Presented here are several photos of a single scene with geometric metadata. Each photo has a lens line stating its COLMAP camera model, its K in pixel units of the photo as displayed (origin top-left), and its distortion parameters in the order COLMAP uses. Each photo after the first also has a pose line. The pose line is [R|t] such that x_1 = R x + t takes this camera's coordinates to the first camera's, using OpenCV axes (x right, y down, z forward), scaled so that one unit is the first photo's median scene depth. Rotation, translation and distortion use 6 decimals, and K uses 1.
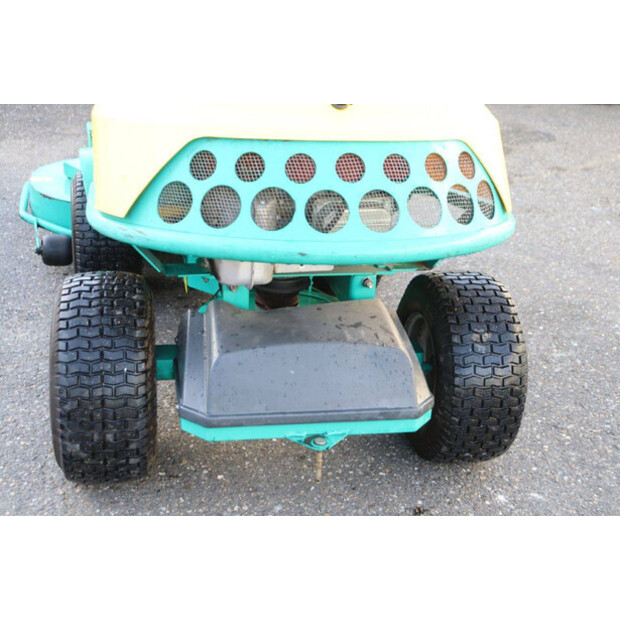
lens RADIAL K [[871.4, 0, 310.0], [0, 871.4, 310.0], [0, 0, 1]] dist [0.012296, 0.543728]
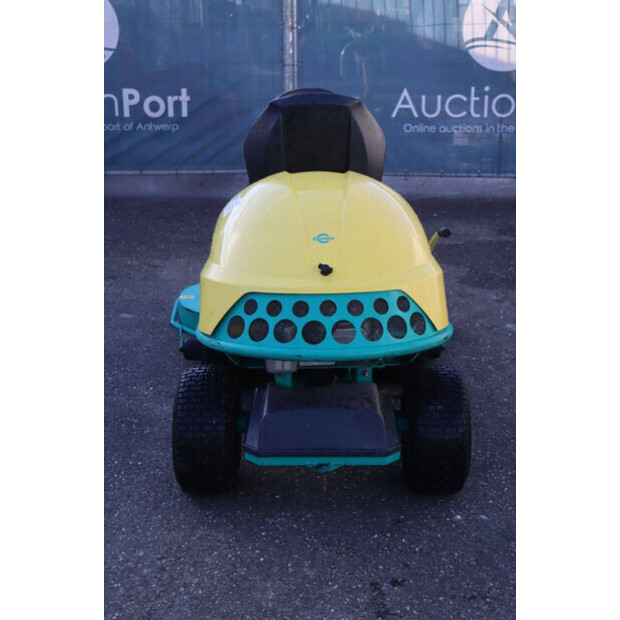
lens RADIAL K [[956.2, 0, 307.7], [0, 956.2, 296.9], [0, 0, 1]] dist [0.107248, 0.111274]
pose [[0.980173, -0.008693, -0.197951, 0.325110], [-0.013928, 0.993543, -0.112597, 0.031558], [0.197652, 0.113121, 0.973723, -0.779668]]
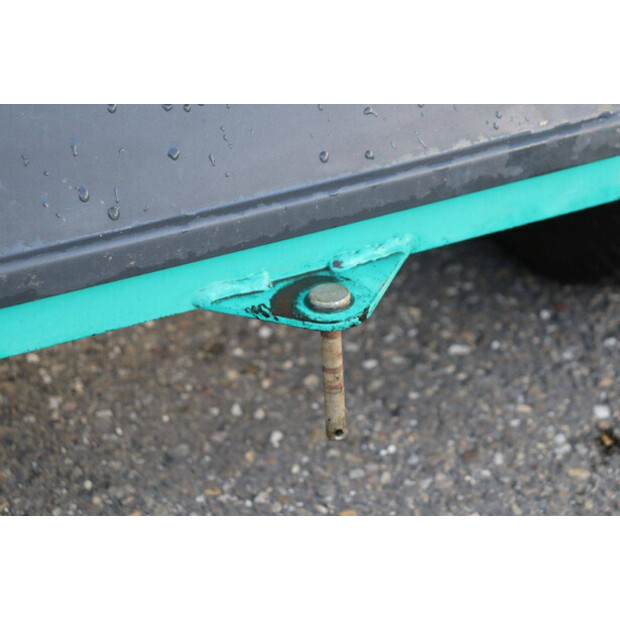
lens RADIAL K [[1415.4, 0, 310.0], [0, 1415.4, 310.0], [0, 0, 1]] dist [0.384591, 0.054494]
pose [[0.970195, -0.198461, 0.139049, -0.053630], [0.170739, 0.967036, 0.188917, 0.065307], [-0.171958, -0.159546, 0.972099, 0.532514]]
